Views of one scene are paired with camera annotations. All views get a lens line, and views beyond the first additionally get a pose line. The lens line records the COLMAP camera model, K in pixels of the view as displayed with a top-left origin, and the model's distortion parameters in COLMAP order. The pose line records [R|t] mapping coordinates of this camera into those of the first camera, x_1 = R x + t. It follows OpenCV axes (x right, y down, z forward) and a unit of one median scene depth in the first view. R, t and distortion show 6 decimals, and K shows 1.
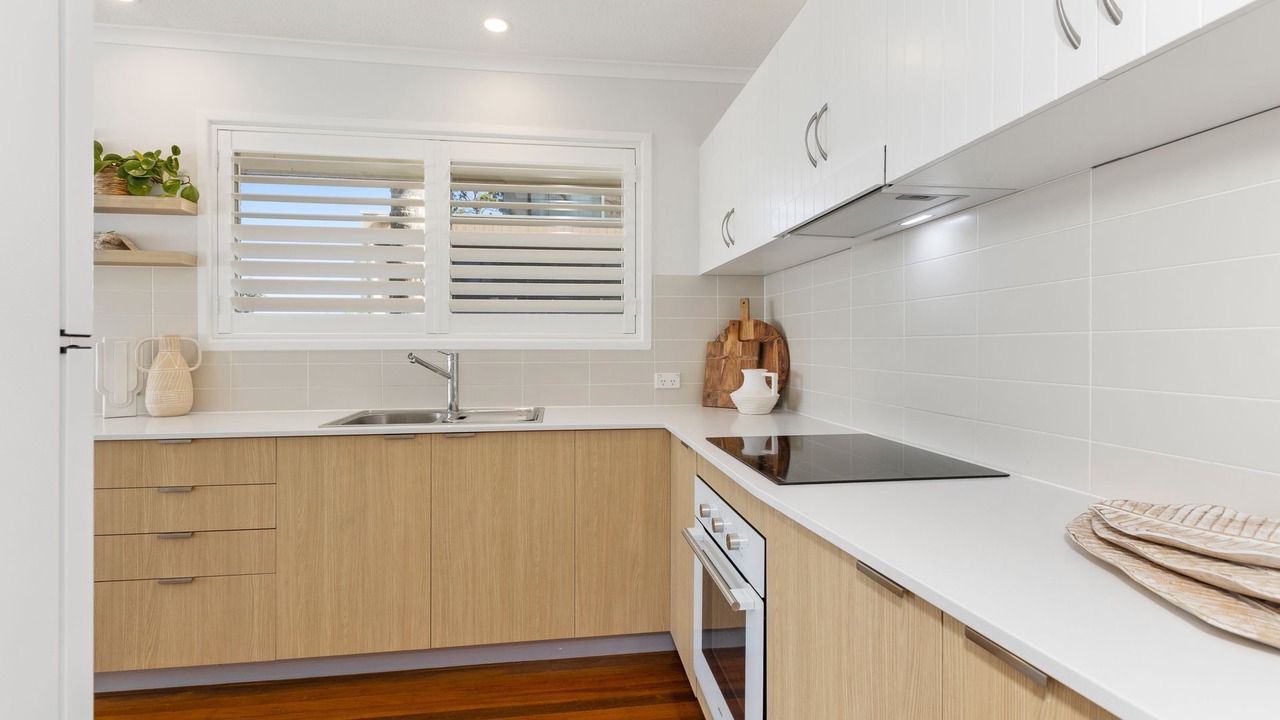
lens RADIAL K [[587.3, 0, 643.3], [0, 587.3, 343.4], [0, 0, 1]] dist [0.001939, 0.000114]
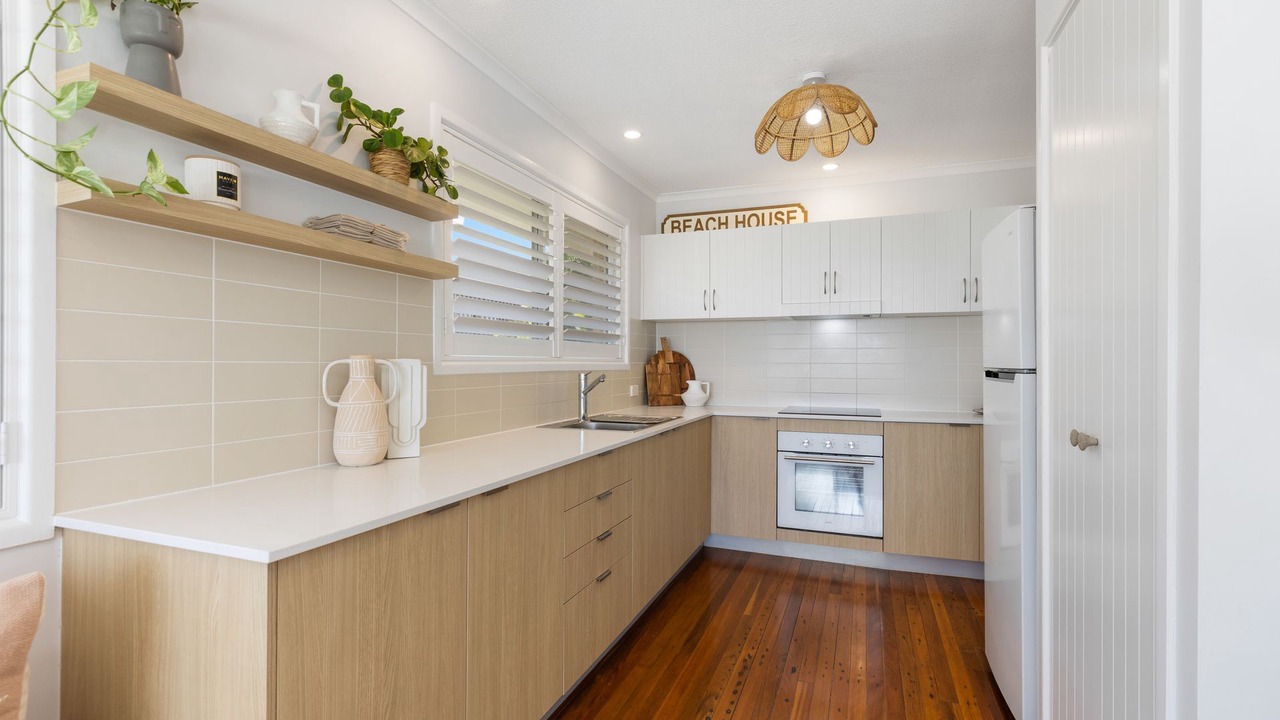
lens RADIAL K [[587.3, 0, 639.0], [0, 587.3, 363.9], [0, 0, 1]] dist [0.001939, 0.000114]
pose [[0.494428, -0.001462, 0.869217, -1.315379], [-0.003381, 0.999988, 0.003605, -0.009162], [-0.869212, -0.004721, 0.494417, 0.287352]]
